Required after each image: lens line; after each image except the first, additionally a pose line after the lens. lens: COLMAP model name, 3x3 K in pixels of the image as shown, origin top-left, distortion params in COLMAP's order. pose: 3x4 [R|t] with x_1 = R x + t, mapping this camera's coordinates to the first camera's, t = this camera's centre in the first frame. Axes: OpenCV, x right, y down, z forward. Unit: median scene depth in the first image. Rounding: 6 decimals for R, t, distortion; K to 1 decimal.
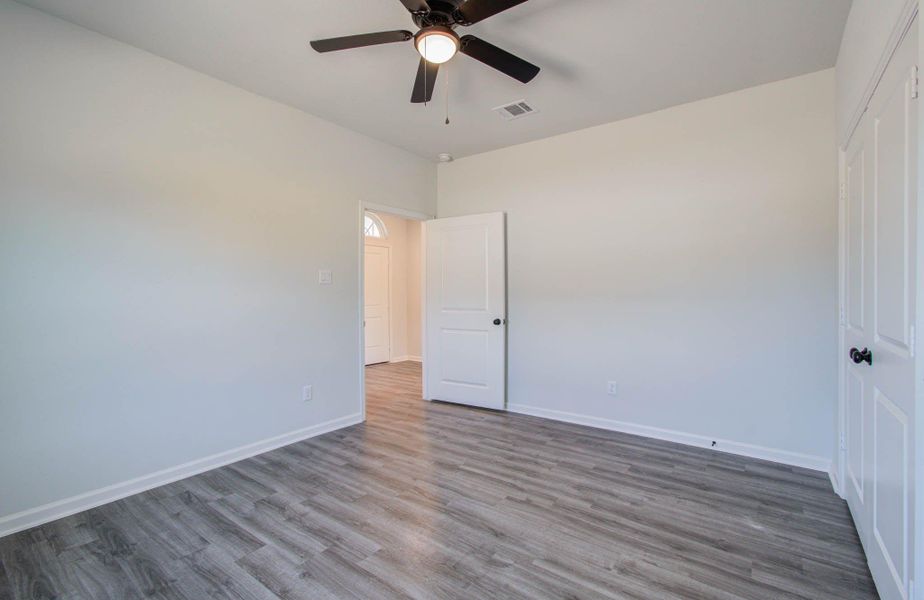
lens RADIAL K [[400.4, 0, 472.5], [0, 400.4, 297.8], [0, 0, 1]] dist [-0.000238, 0.000489]
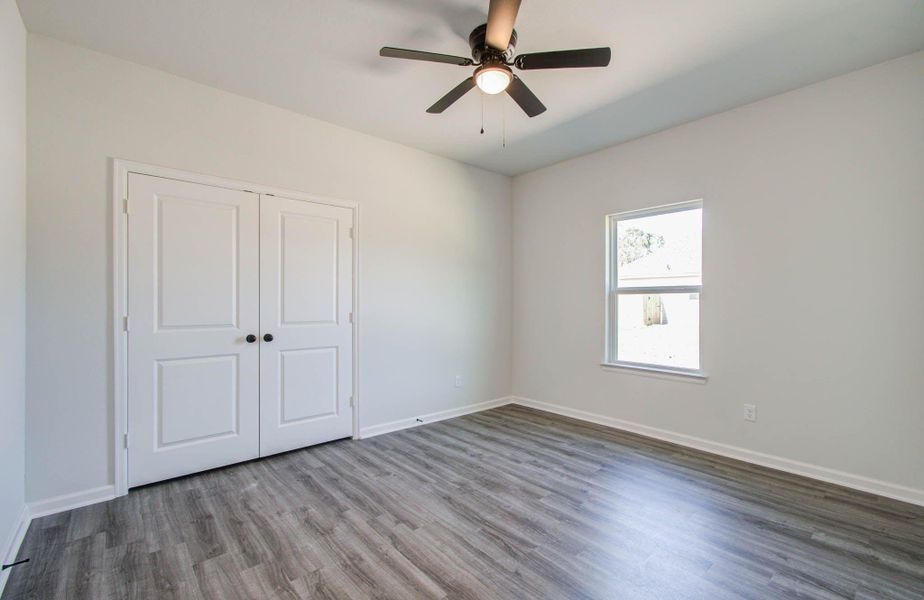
lens RADIAL K [[400.4, 0, 472.5], [0, 400.4, 297.8], [0, 0, 1]] dist [-0.000238, 0.000489]
pose [[-0.976362, 0.005429, 0.216075, -0.248579], [0.004834, 0.999983, -0.003281, -0.030388], [-0.216089, -0.002159, -0.976371, 1.915042]]
